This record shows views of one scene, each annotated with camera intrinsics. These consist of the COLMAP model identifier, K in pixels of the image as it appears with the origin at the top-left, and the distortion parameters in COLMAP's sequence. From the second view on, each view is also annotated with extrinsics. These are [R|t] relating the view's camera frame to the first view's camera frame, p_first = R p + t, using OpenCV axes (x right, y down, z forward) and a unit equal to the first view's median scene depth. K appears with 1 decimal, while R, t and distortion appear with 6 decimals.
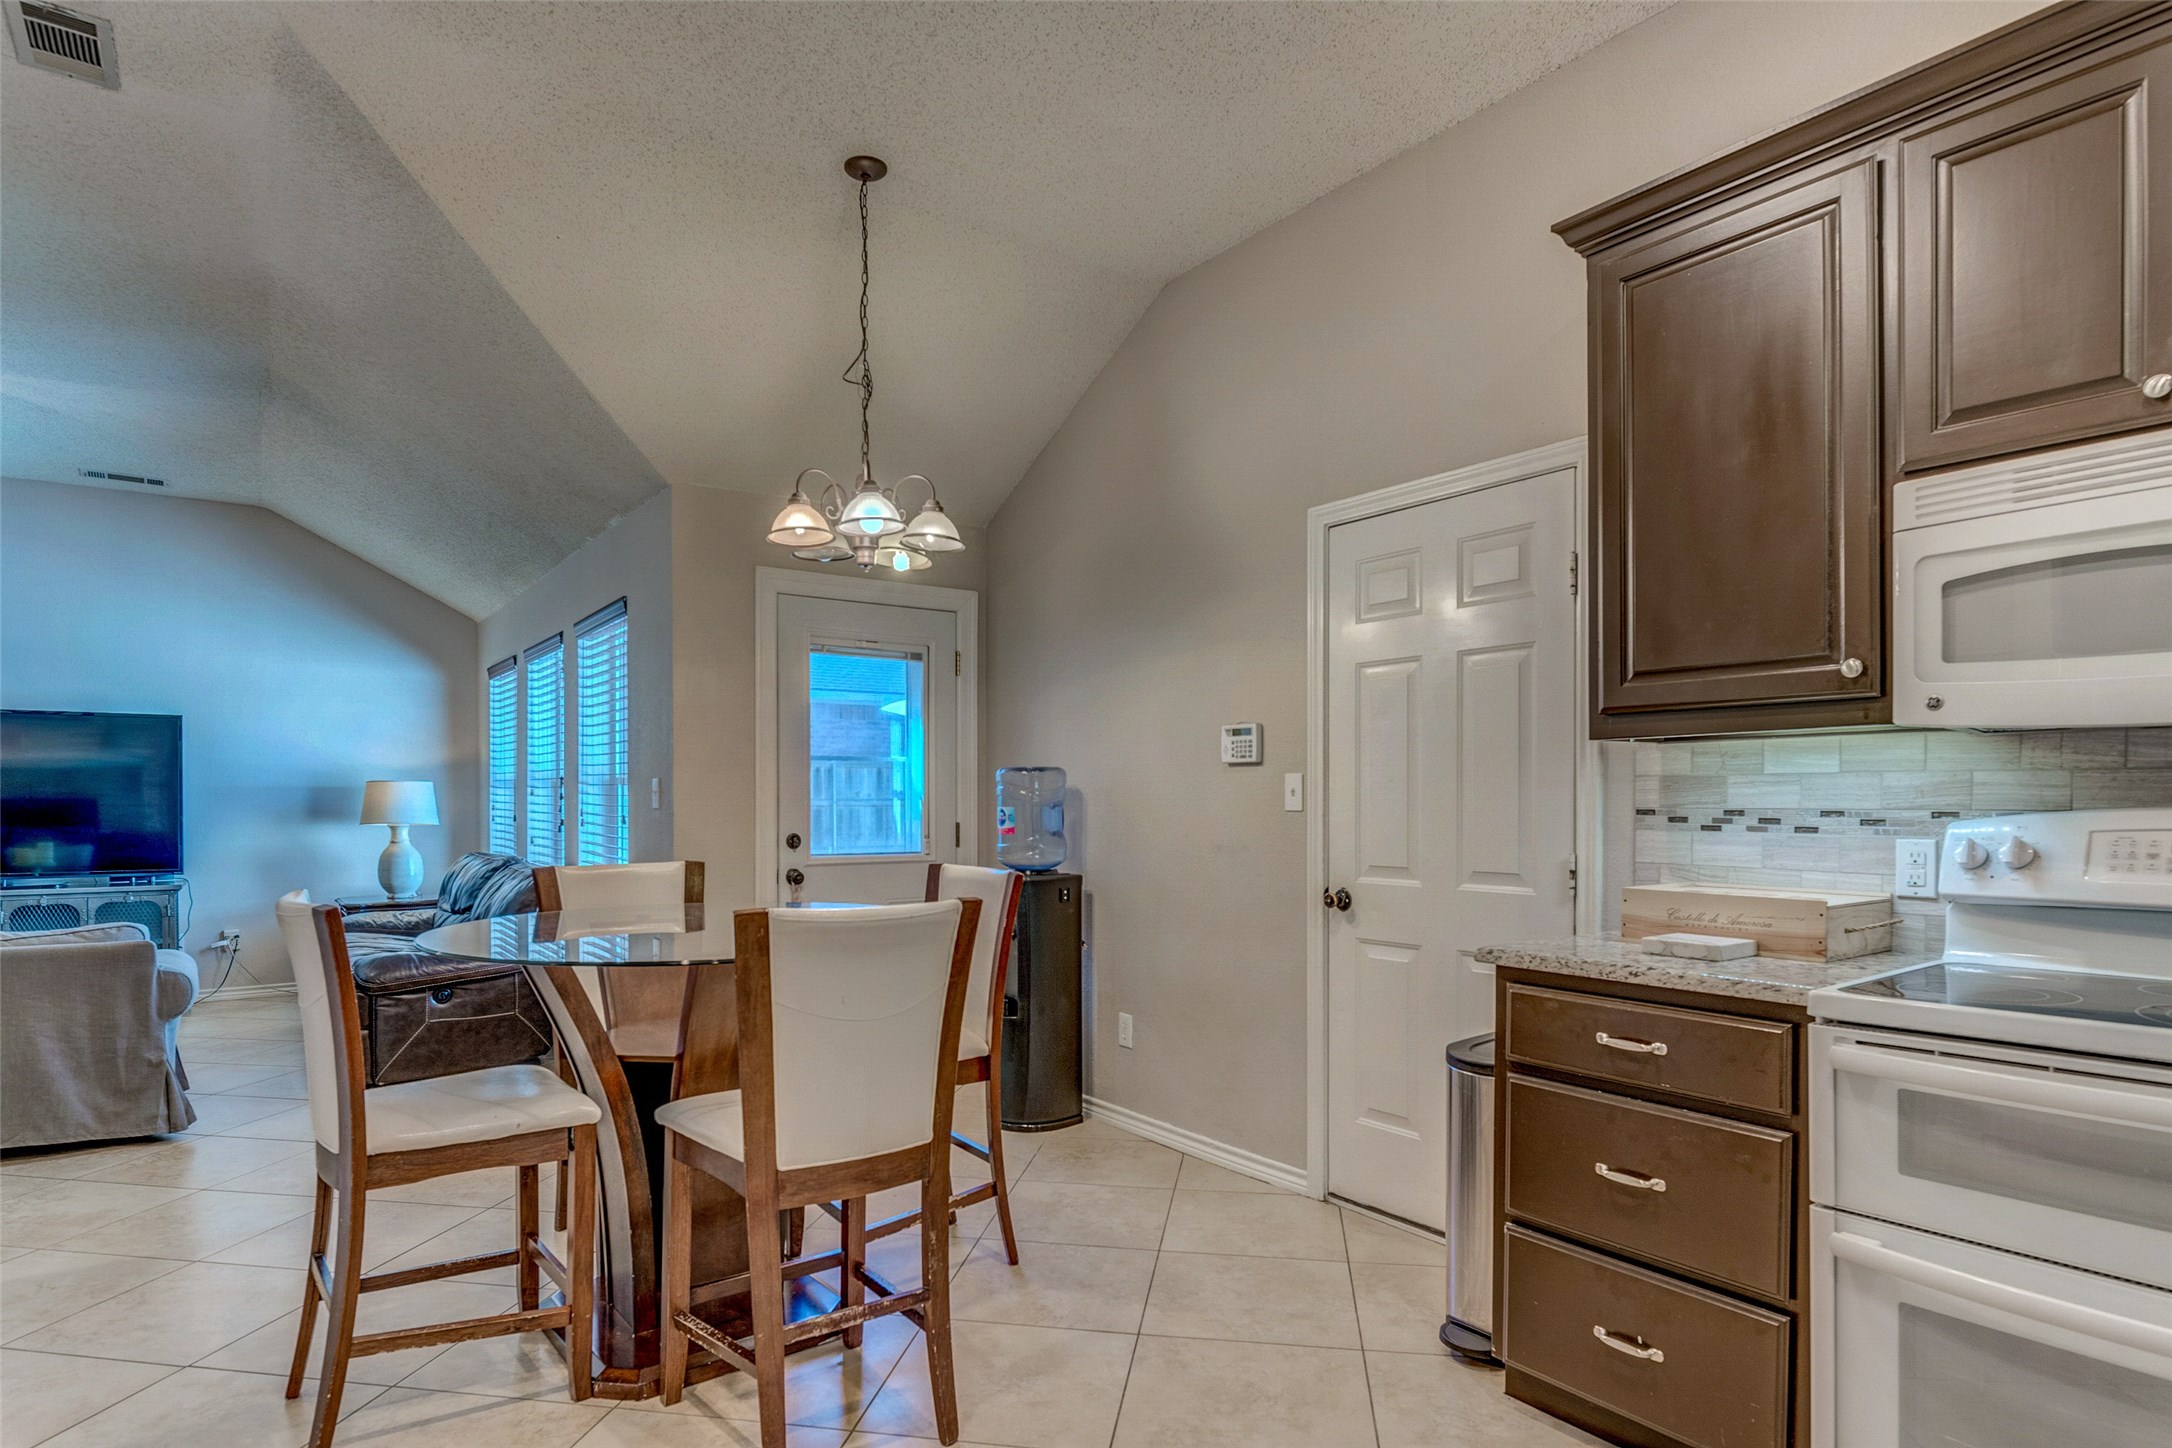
lens RADIAL K [[1189.2, 0, 1084.0], [0, 1189.2, 797.6], [0, 0, 1]] dist [-0.000962, 0.000779]
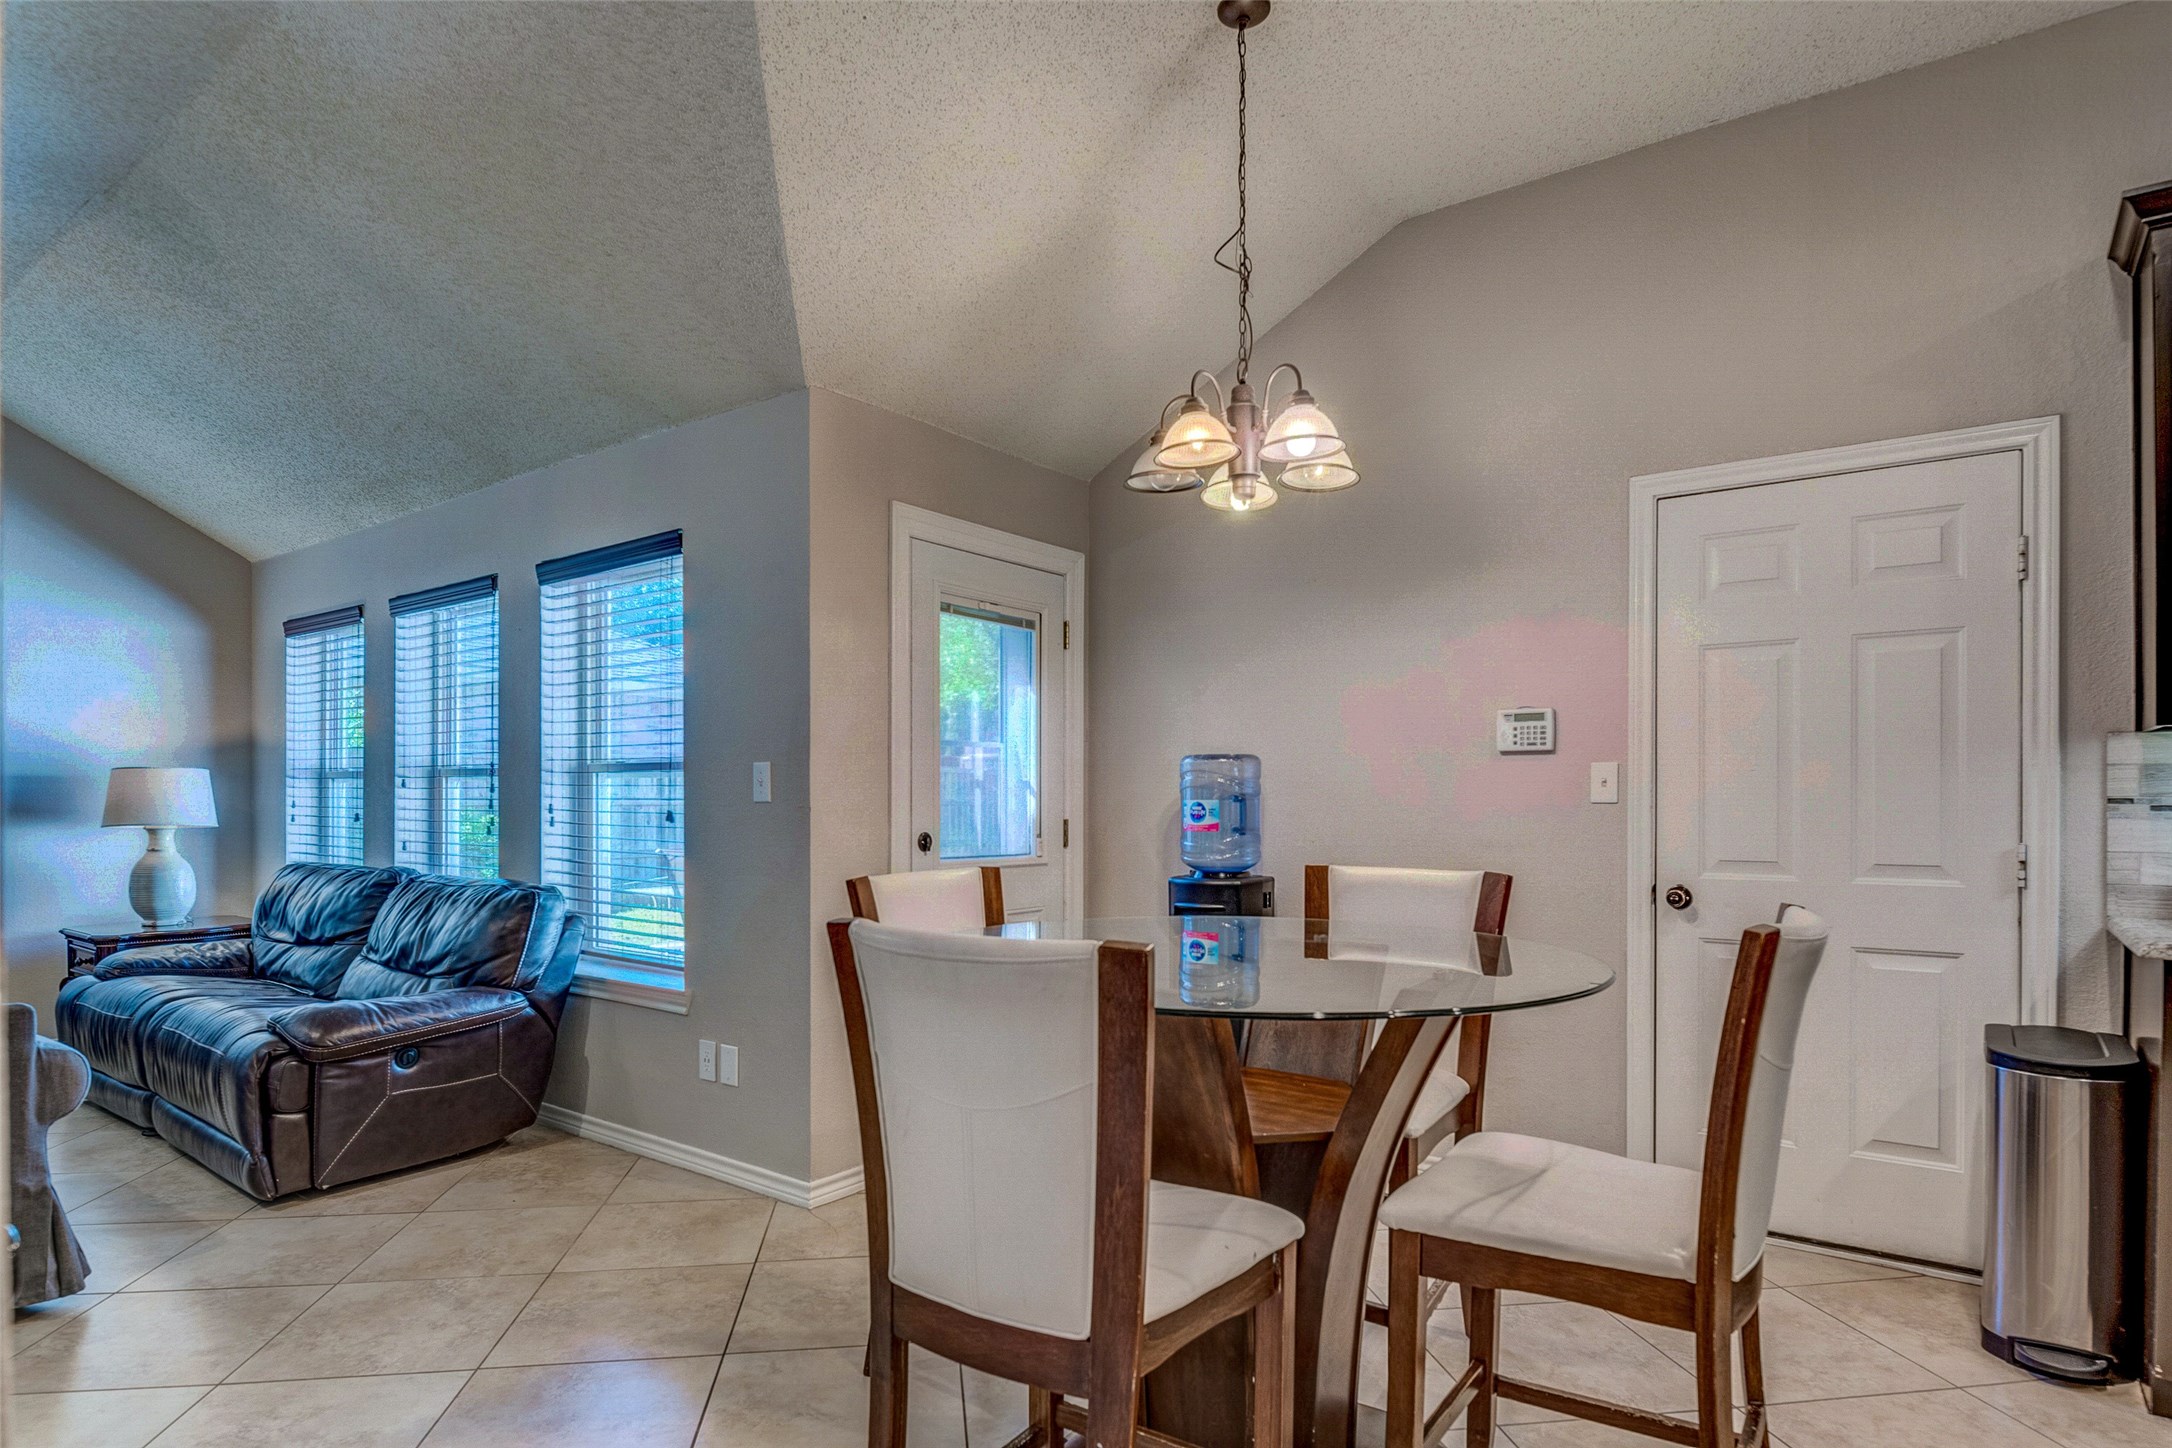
lens RADIAL K [[1180.0, 0, 1090.7], [0, 1180.0, 800.3], [0, 0, 1]] dist [-0.002271, -0.000748]
pose [[0.952690, 0.001638, 0.303941, -0.408002], [-0.001799, 0.999998, 0.000250, 0.008287], [-0.303940, -0.000785, 0.952691, 0.205434]]
